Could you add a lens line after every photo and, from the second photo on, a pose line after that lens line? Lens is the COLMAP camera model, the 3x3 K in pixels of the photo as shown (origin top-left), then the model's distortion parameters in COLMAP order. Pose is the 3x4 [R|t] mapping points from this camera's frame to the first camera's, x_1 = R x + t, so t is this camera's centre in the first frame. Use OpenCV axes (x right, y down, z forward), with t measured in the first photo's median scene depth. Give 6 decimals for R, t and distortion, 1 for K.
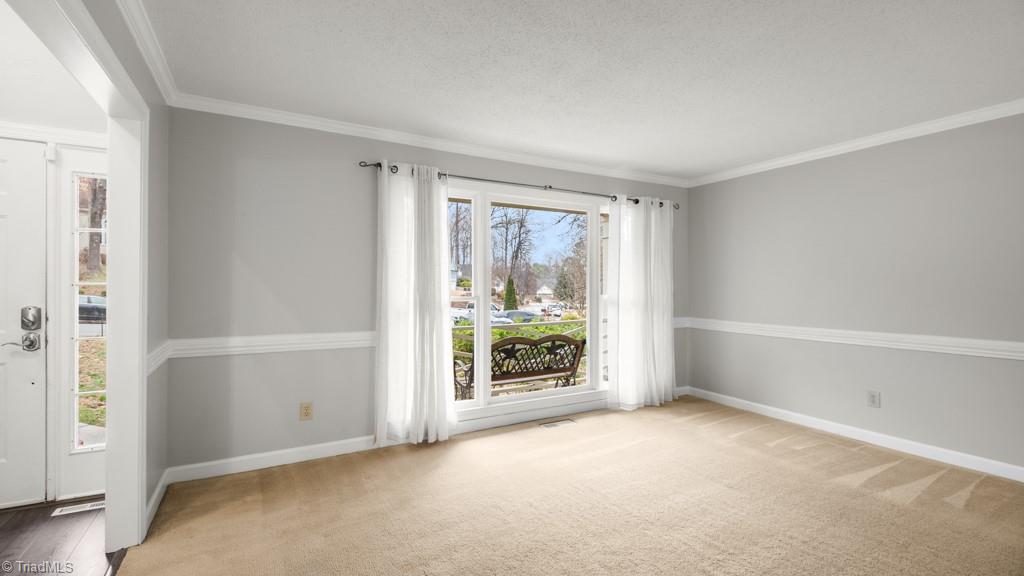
lens RADIAL K [[445.9, 0, 509.1], [0, 445.9, 280.7], [0, 0, 1]] dist [0.007720, -0.007637]
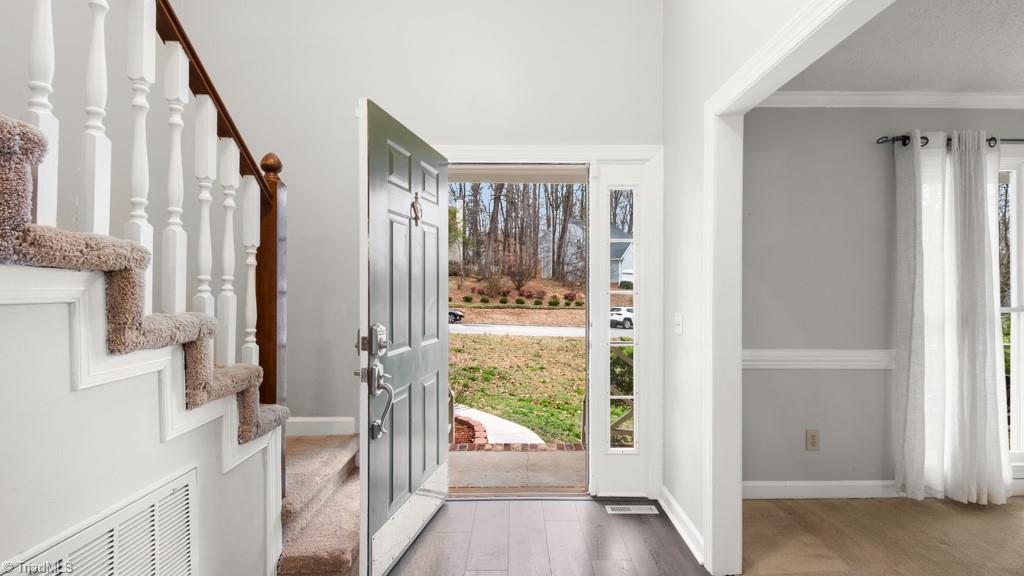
lens RADIAL K [[445.9, 0, 518.5], [0, 445.9, 293.1], [0, 0, 1]] dist [0.007720, -0.007637]
pose [[0.869998, -0.005994, -0.493019, -0.423524], [0.014062, 0.999821, 0.012659, -0.006987], [0.492855, -0.017946, 0.869927, -0.014178]]
